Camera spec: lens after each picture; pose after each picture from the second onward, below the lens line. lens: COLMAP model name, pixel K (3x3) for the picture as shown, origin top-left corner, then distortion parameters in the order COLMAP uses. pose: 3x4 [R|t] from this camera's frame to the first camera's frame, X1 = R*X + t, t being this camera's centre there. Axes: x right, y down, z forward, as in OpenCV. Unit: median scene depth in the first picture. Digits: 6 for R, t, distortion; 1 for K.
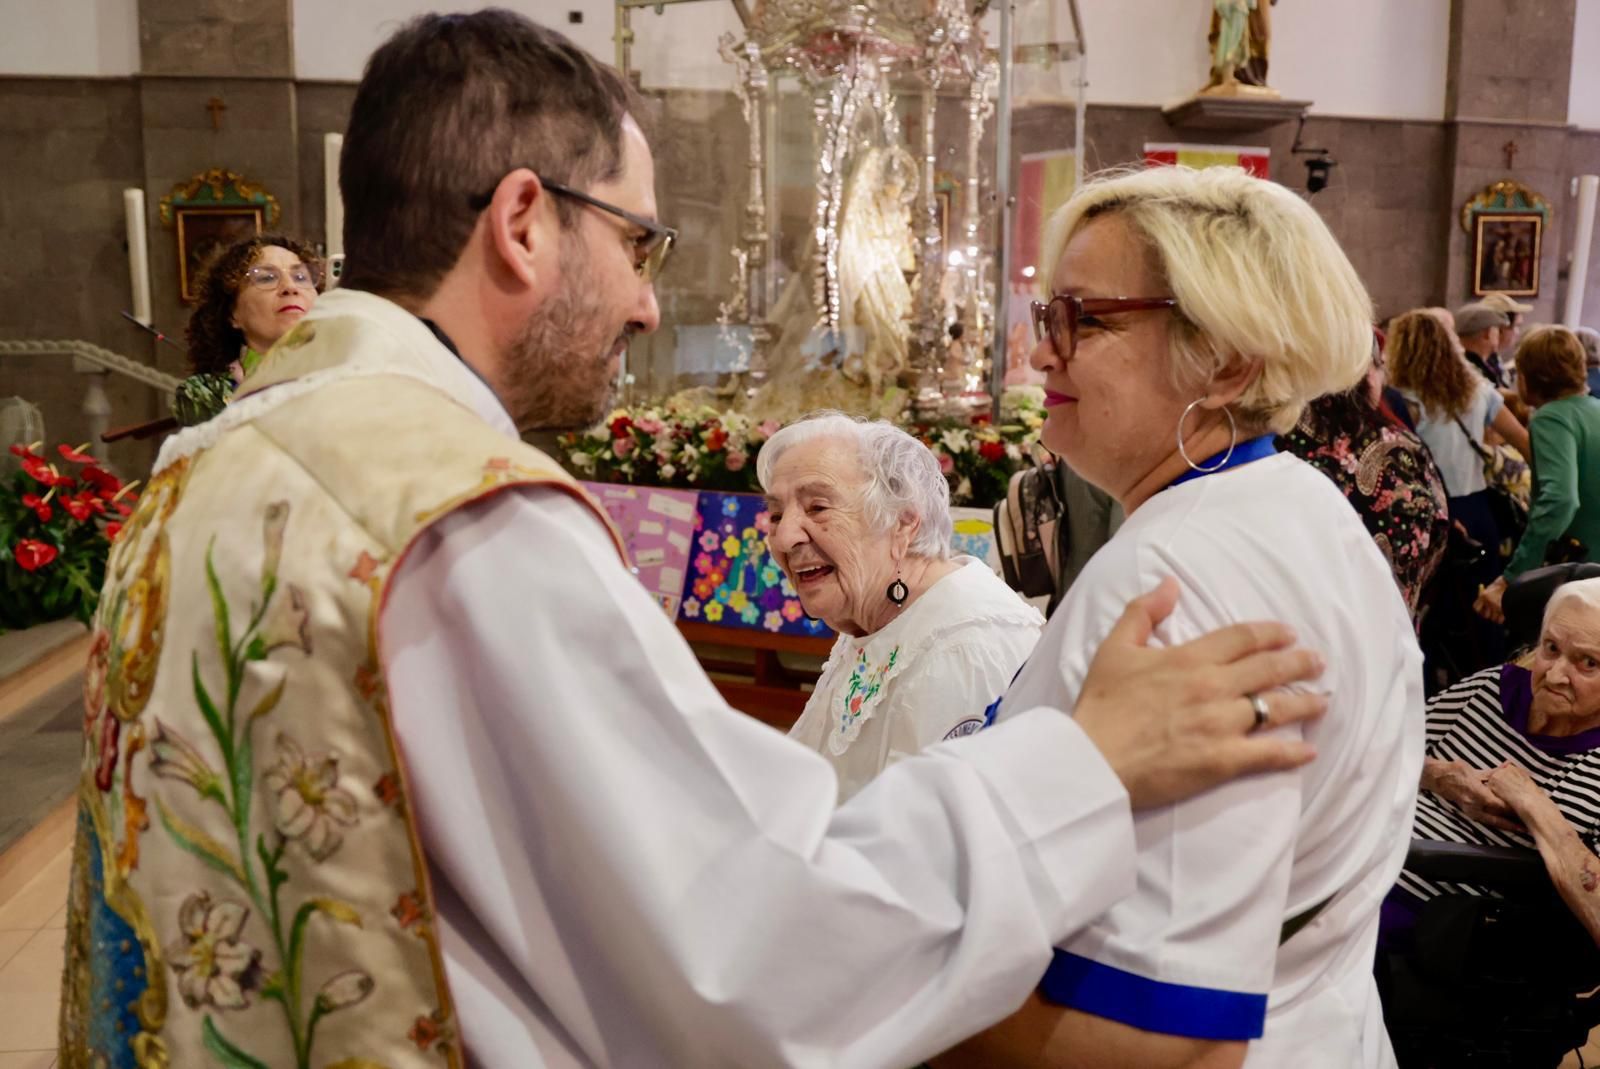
lens RADIAL K [[1323.7, 0, 807.9], [0, 1323.7, 528.7], [0, 0, 1]] dist [-0.133747, 0.102451]
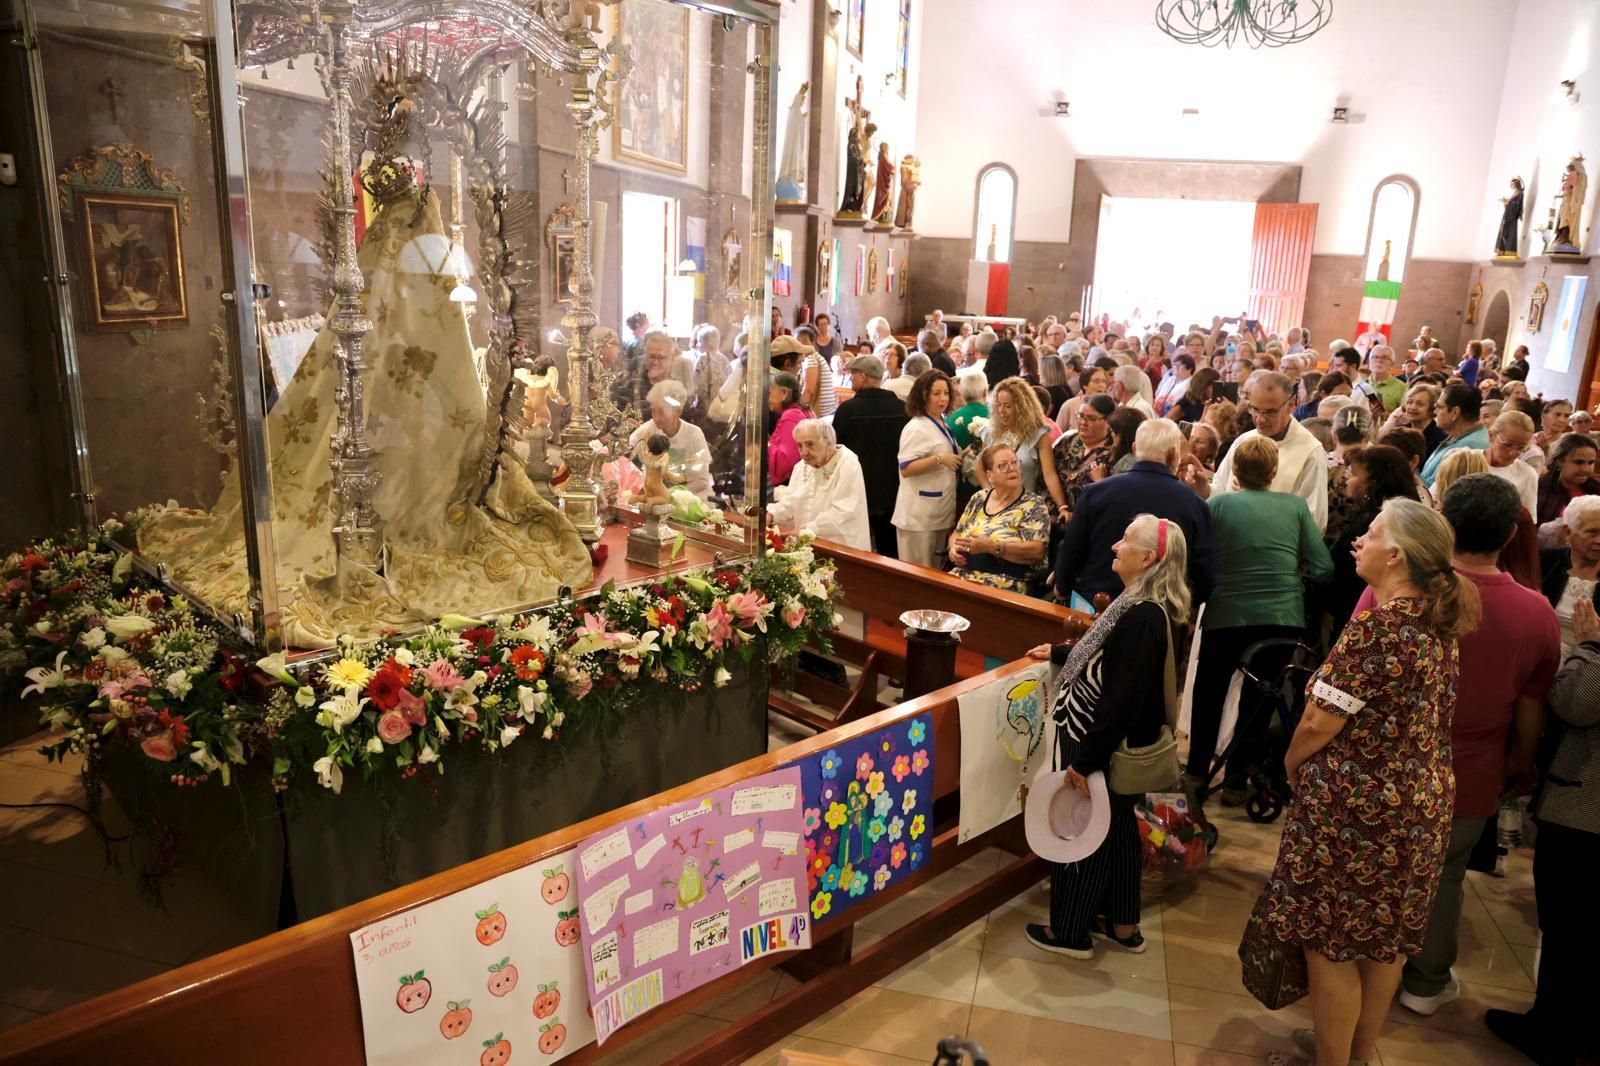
lens RADIAL K [[1095.3, 0, 814.9], [0, 1095.3, 538.1], [0, 0, 1]] dist [-0.088062, 0.055128]
pose [[0.373102, -0.213818, 0.902816, -0.451558], [0.103004, 0.976613, 0.188728, -0.198003], [-0.922055, 0.022579, 0.386400, 0.603103]]
